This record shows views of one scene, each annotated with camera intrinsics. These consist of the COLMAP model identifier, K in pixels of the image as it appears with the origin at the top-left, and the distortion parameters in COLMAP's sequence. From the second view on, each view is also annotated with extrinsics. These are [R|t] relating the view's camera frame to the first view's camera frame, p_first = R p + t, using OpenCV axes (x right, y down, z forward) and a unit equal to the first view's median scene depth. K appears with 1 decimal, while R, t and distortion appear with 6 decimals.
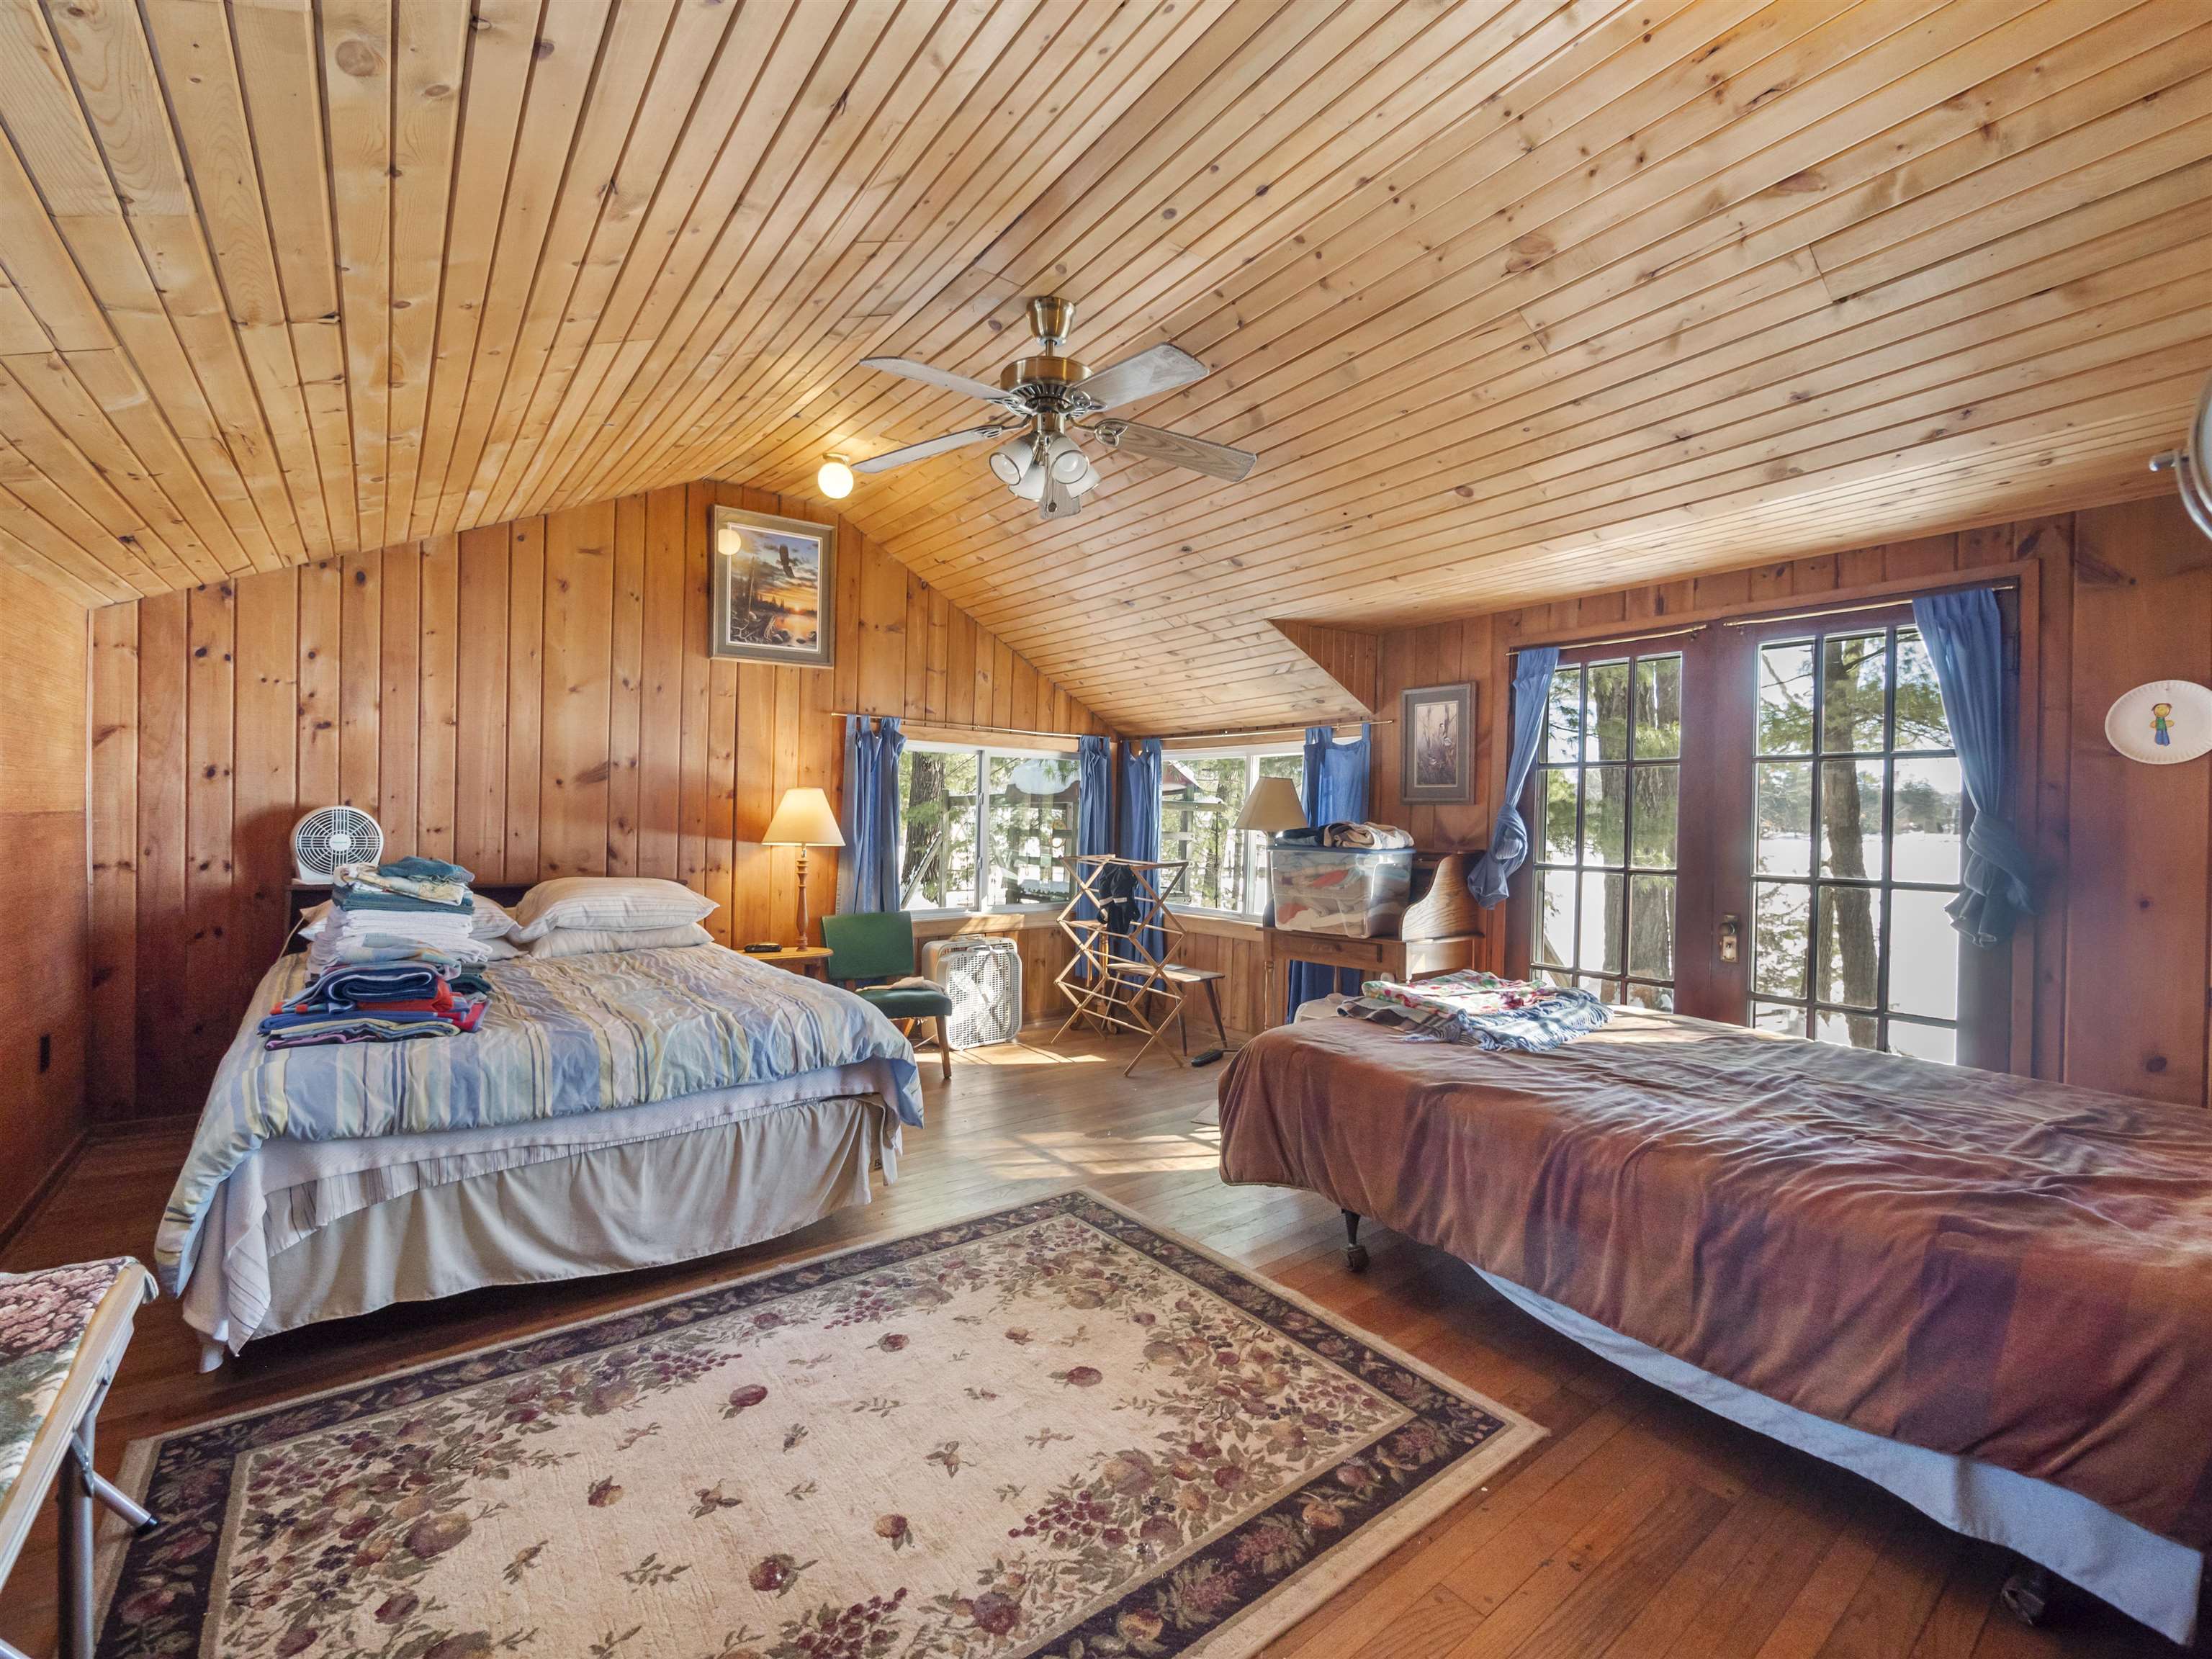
lens RADIAL K [[952.8, 0, 1104.0], [0, 952.8, 815.5], [0, 0, 1]] dist [0.001460, 0.000174]
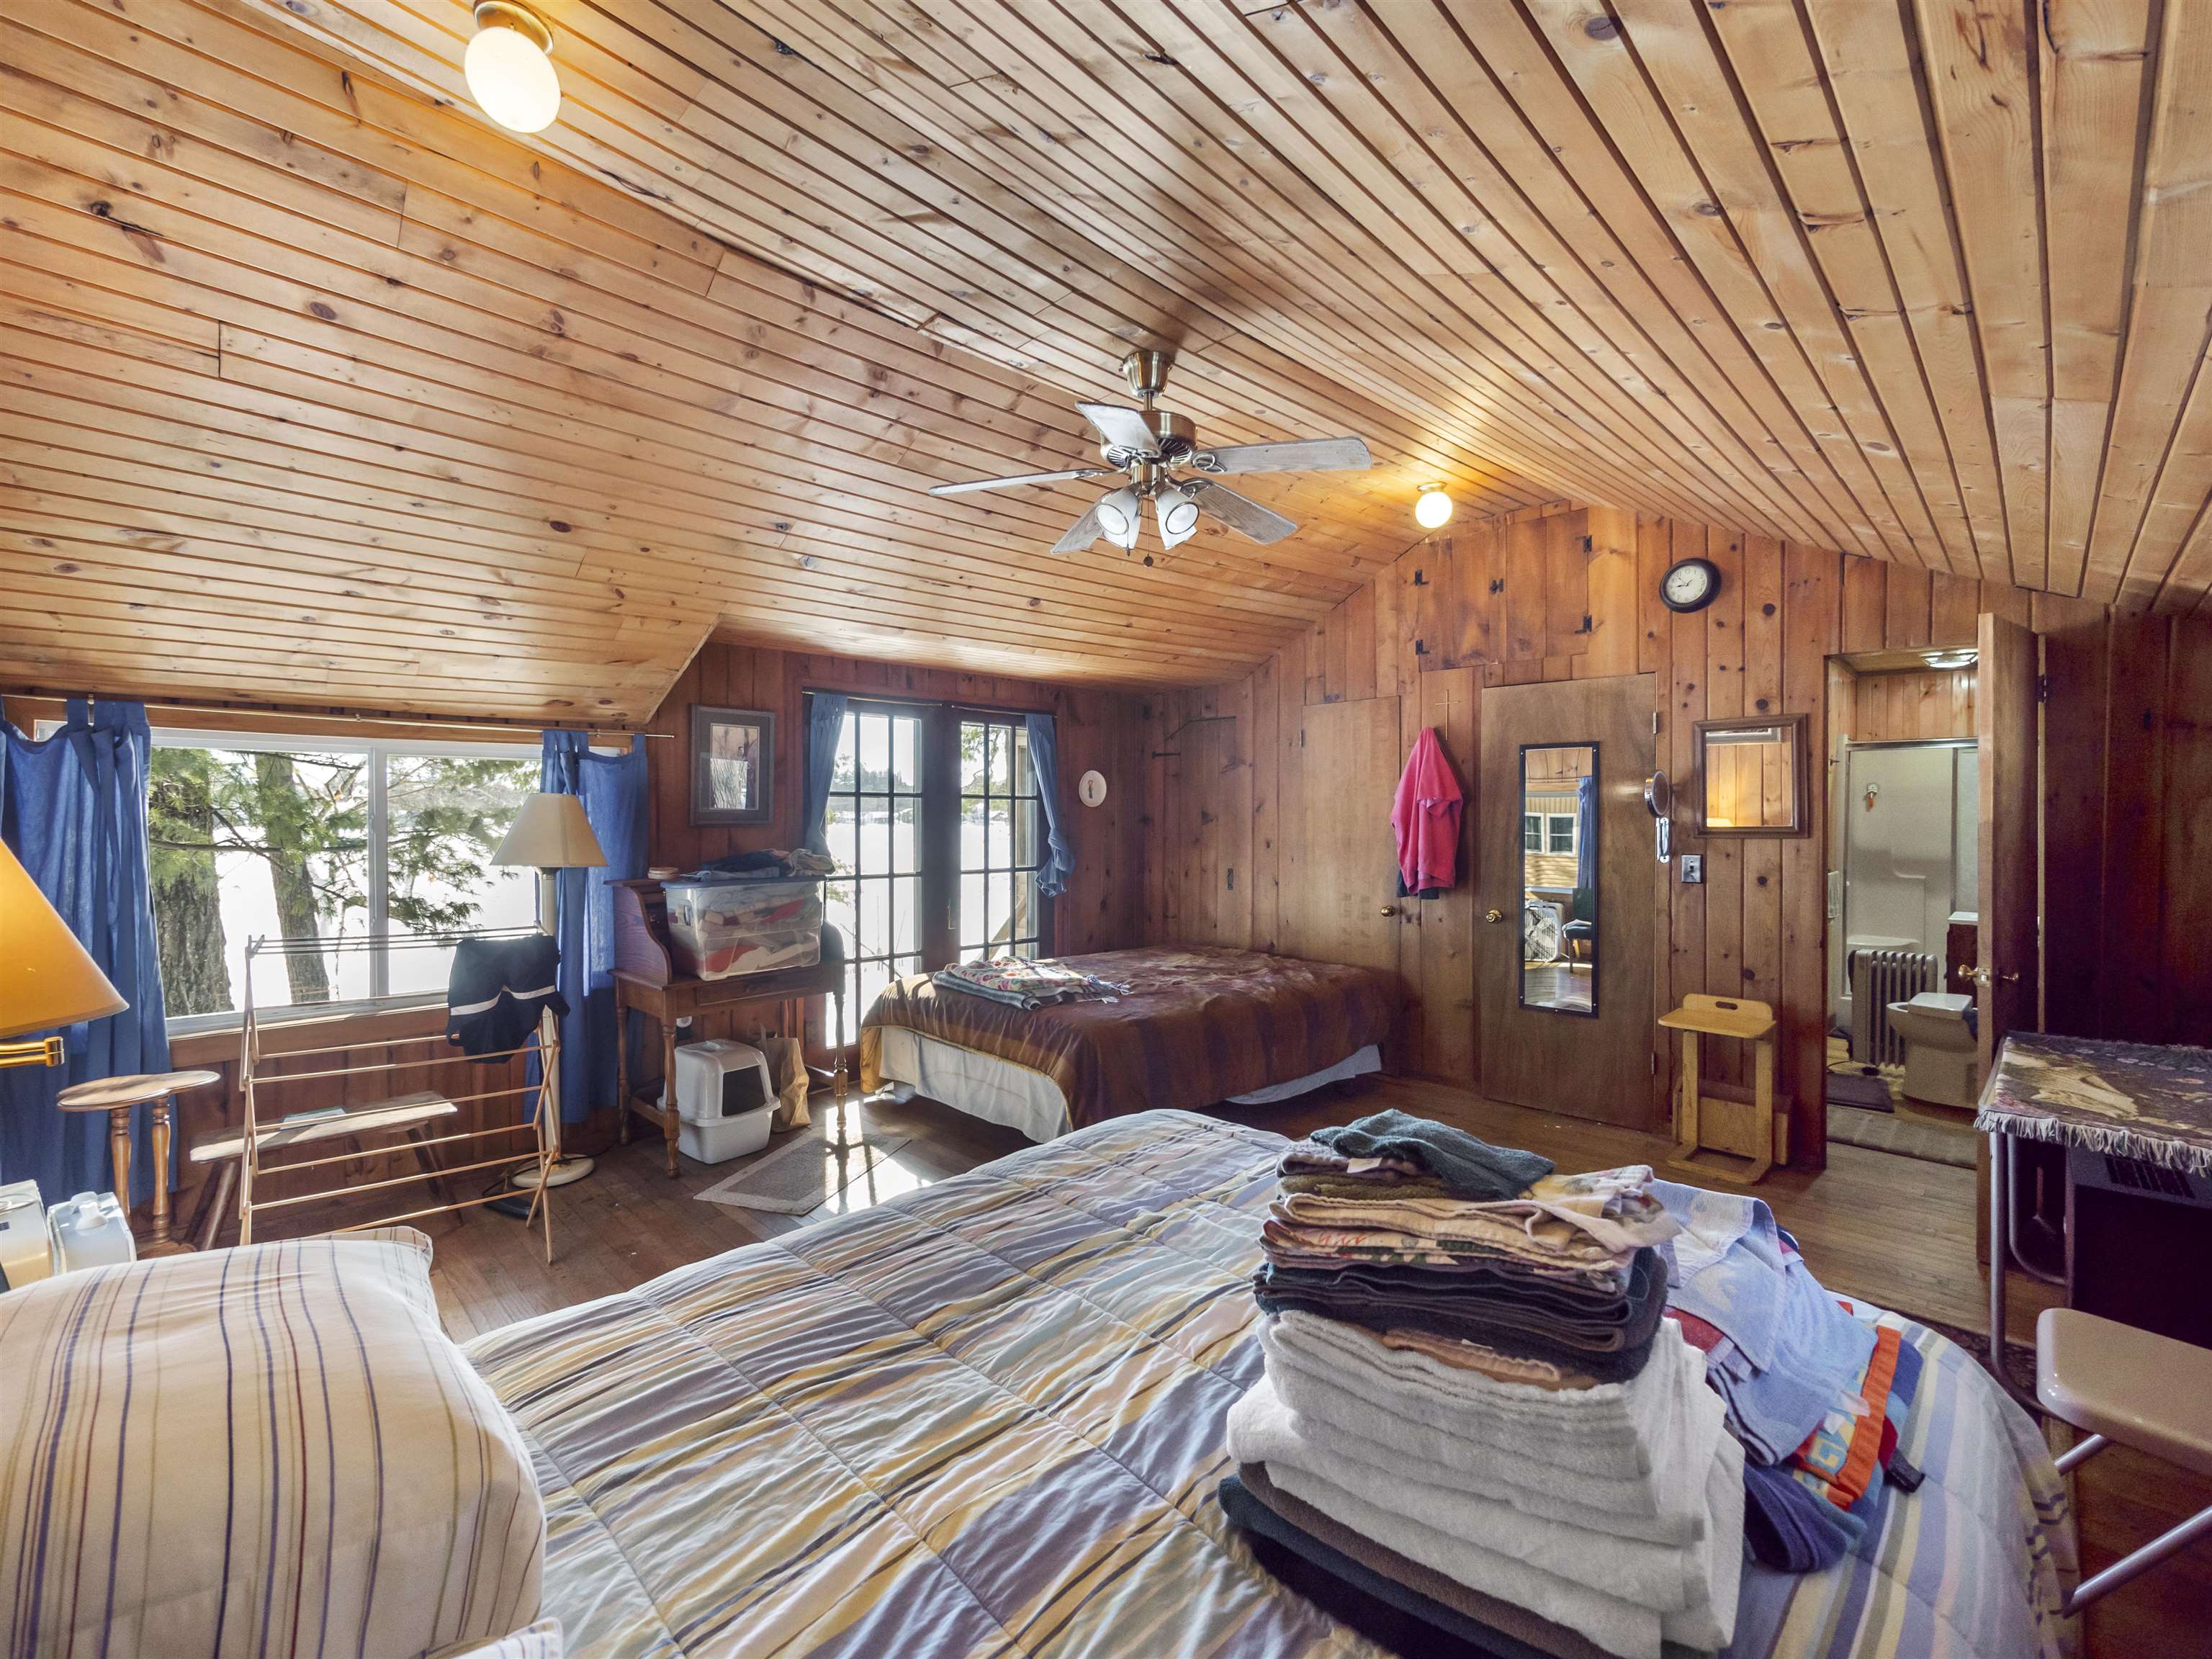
lens RADIAL K [[952.8, 0, 1104.0], [0, 952.8, 815.5], [0, 0, 1]] dist [0.001460, 0.000174]
pose [[-0.152646, -0.020911, 0.988060, -0.738636], [-0.011232, 0.999748, 0.019423, -0.050158], [-0.988217, -0.008133, -0.152842, 0.814381]]
